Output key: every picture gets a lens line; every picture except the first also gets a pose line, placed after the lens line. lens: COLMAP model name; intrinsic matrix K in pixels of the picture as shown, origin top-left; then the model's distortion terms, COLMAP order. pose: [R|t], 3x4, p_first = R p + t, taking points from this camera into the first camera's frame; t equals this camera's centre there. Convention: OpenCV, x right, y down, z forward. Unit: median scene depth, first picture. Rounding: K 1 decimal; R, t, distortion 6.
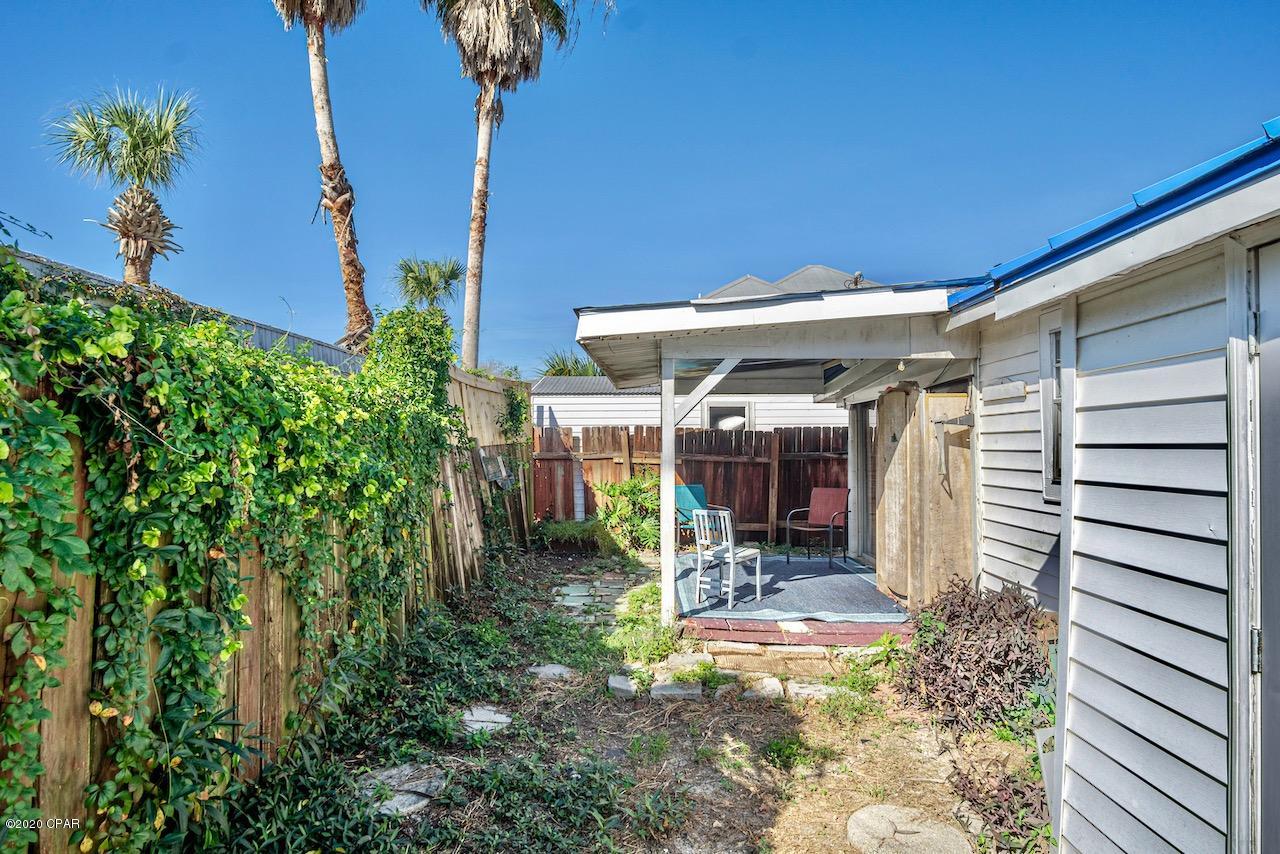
lens RADIAL K [[681.2, 0, 634.4], [0, 681.2, 420.5], [0, 0, 1]] dist [-0.025266, 0.001247]
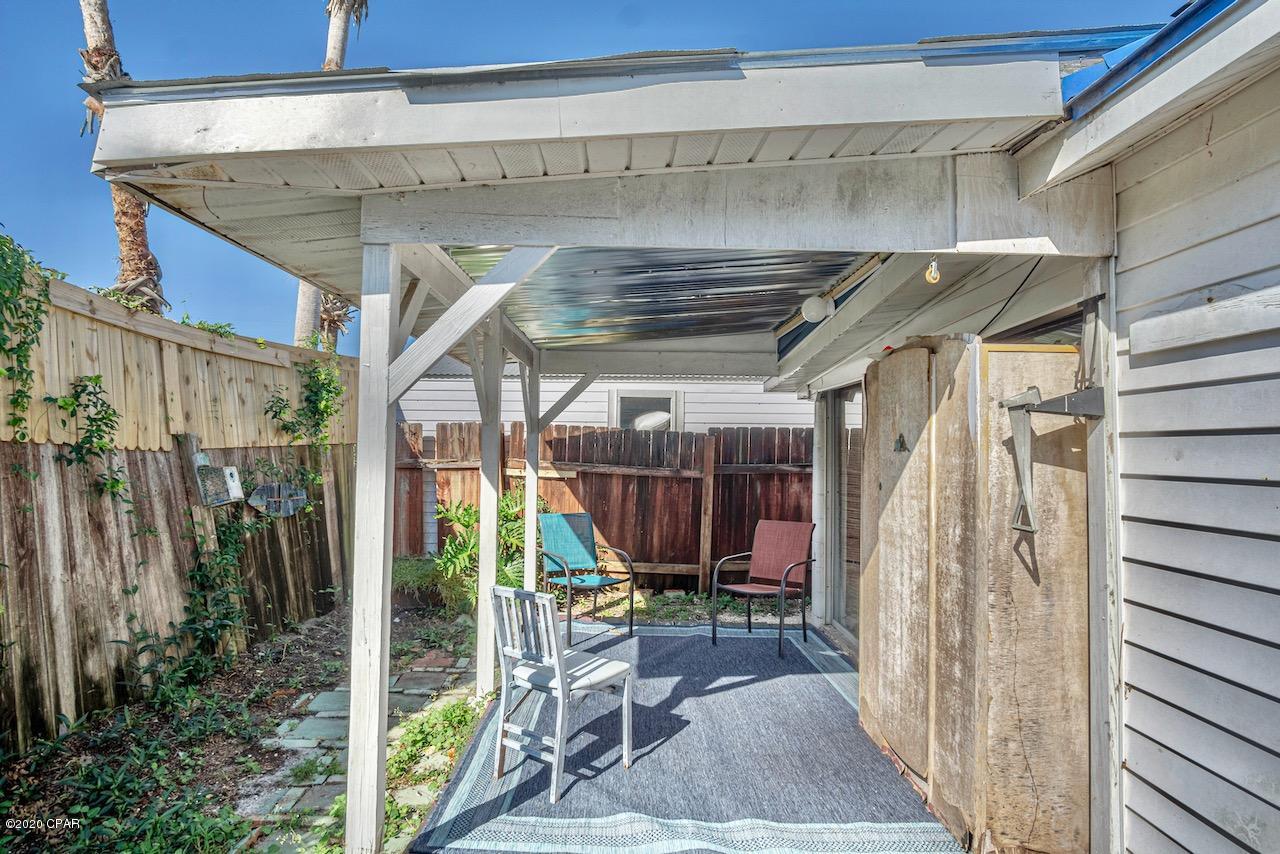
lens RADIAL K [[681.2, 0, 634.4], [0, 681.2, 420.5], [0, 0, 1]] dist [-0.025266, 0.001247]
pose [[0.999038, 0.015670, 0.040970, 0.121458], [-0.015392, 0.999857, -0.007071, 0.011188], [-0.041075, 0.006434, 0.999135, 0.371251]]
